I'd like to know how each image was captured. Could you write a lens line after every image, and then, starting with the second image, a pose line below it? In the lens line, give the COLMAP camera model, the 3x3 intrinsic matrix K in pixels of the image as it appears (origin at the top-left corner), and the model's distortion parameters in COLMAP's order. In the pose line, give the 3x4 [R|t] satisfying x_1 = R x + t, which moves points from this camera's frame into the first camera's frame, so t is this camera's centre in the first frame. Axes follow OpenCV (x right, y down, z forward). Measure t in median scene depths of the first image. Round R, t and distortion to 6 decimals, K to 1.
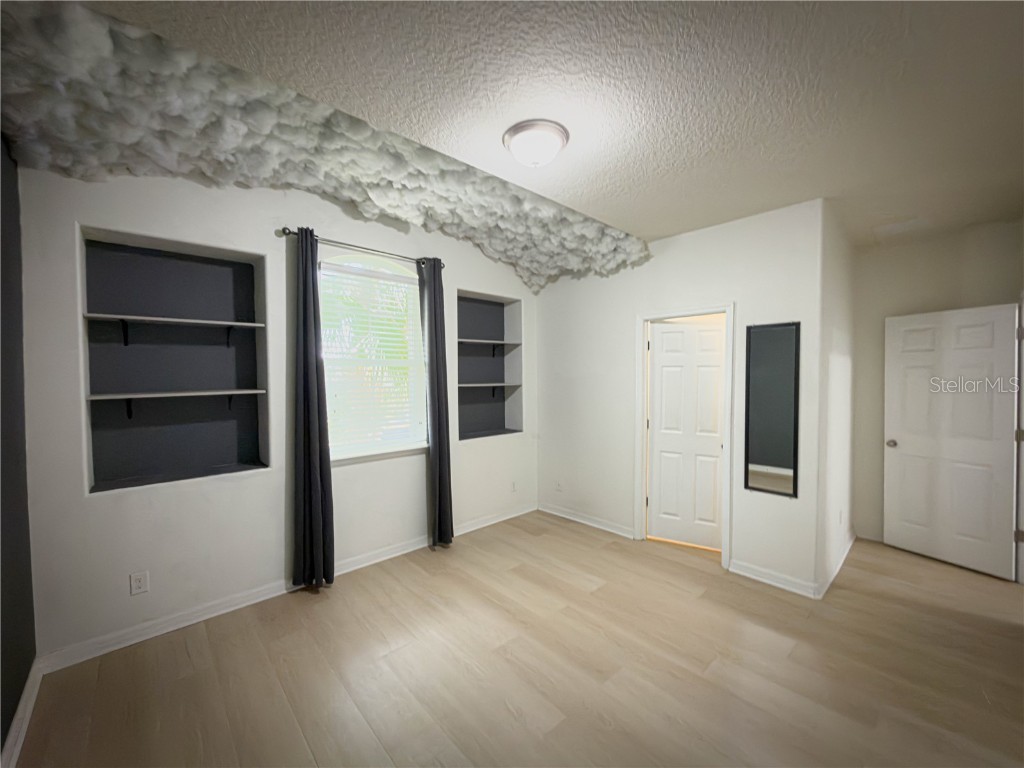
lens RADIAL K [[408.5, 0, 512.0], [0, 408.5, 384.0], [0, 0, 1]] dist [-0.000316, 0.000102]
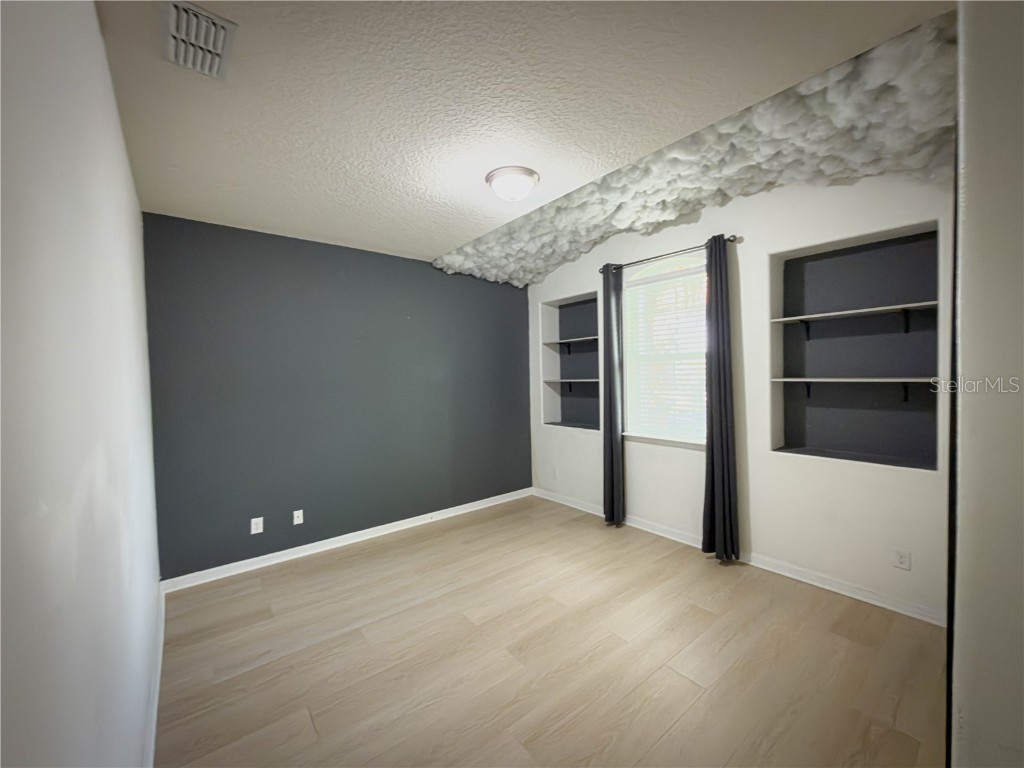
lens RADIAL K [[408.5, 0, 512.0], [0, 408.5, 384.0], [0, 0, 1]] dist [-0.000316, 0.000102]
pose [[-0.056950, 0.038864, -0.997620, 0.831094], [0.005671, 0.999239, 0.038603, -0.026439], [0.998361, -0.003459, -0.057127, 0.683793]]
